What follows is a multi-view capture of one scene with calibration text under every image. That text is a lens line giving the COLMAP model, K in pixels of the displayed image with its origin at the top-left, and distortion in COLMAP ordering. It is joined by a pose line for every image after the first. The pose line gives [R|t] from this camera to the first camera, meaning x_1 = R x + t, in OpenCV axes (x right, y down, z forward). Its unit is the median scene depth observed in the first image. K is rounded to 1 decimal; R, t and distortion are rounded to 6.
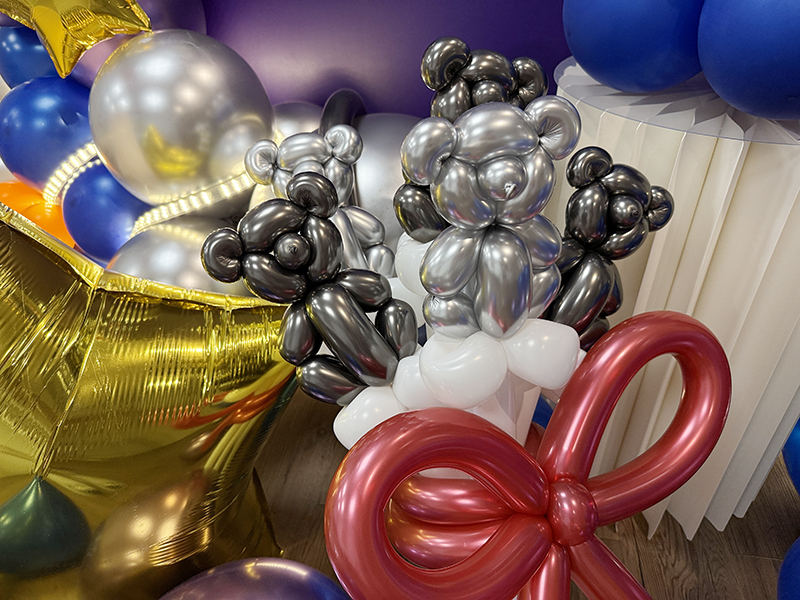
lens RADIAL K [[562.2, 0, 392.6], [0, 562.2, 297.5], [0, 0, 1]] dist [0.050261, -0.070174]
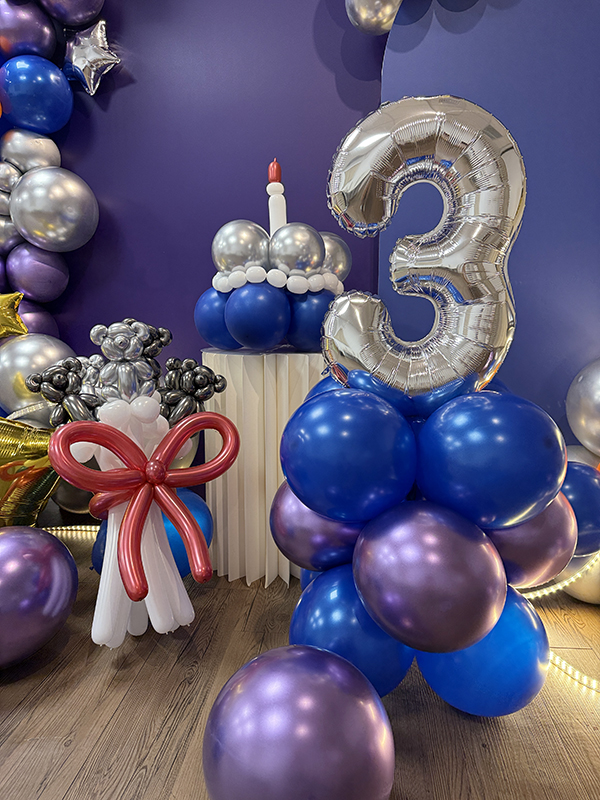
lens RADIAL K [[562.2, 0, 304.8], [0, 562.2, 406.8], [0, 0, 1]] dist [0.050261, -0.070174]
pose [[0.998022, 0.011022, 0.061897, 0.780622], [0.017383, 0.897755, -0.440151, 1.175532], [-0.060420, 0.440356, 0.895788, -1.371431]]
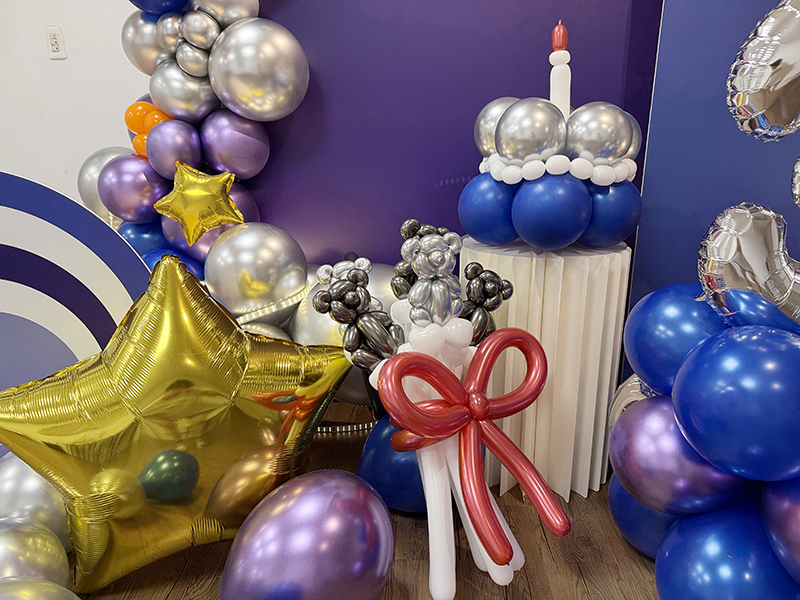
lens RADIAL K [[562.2, 0, 404.2], [0, 562.2, 304.2], [0, 0, 1]] dist [0.050261, -0.070174]
pose [[0.991406, -0.017224, 0.129685, -0.247887], [0.059646, 0.941782, -0.330891, 0.681223], [-0.116435, 0.335782, 0.934716, -1.129081]]
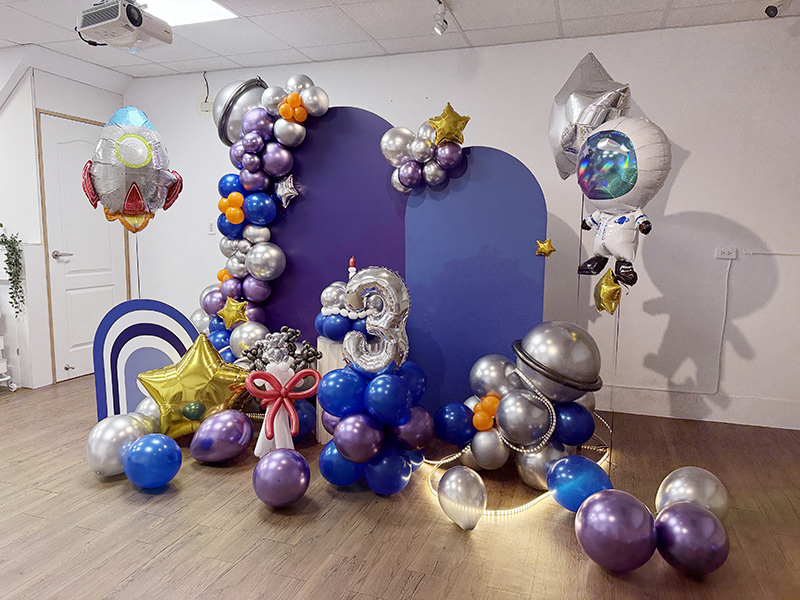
lens RADIAL K [[562.2, 0, 426.0], [0, 562.2, 293.5], [0, 0, 1]] dist [0.050261, -0.070174]
pose [[0.989121, 0.062739, -0.133053, 2.563896], [-0.119301, 0.871293, -0.476041, 2.151288], [0.086062, 0.486736, 0.869299, -4.774499]]
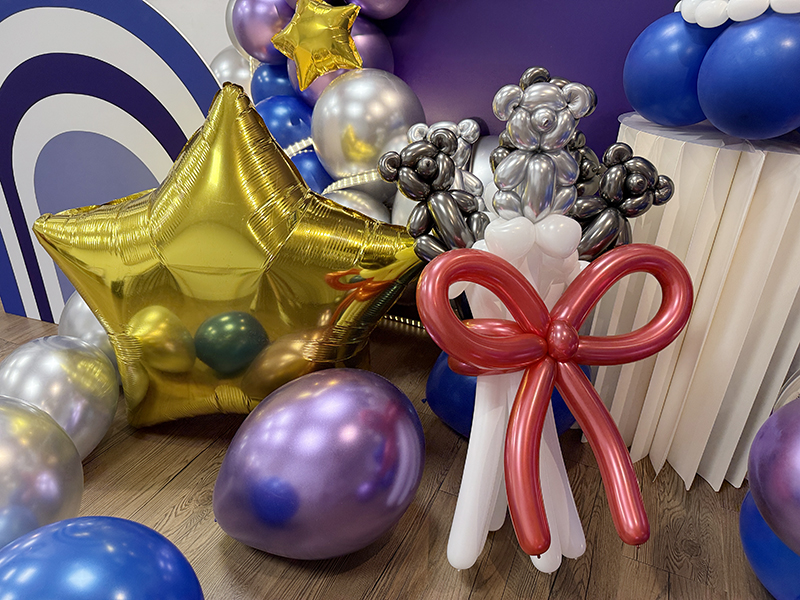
lens RADIAL K [[562.2, 0, 399.5], [0, 562.2, 308.3], [0, 0, 1]] dist [0.050261, -0.070174]
pose [[0.963820, 0.178467, -0.197992, 0.159103], [-0.205389, 0.970681, -0.124875, 0.551907], [0.169901, 0.161022, 0.972217, -0.630342]]
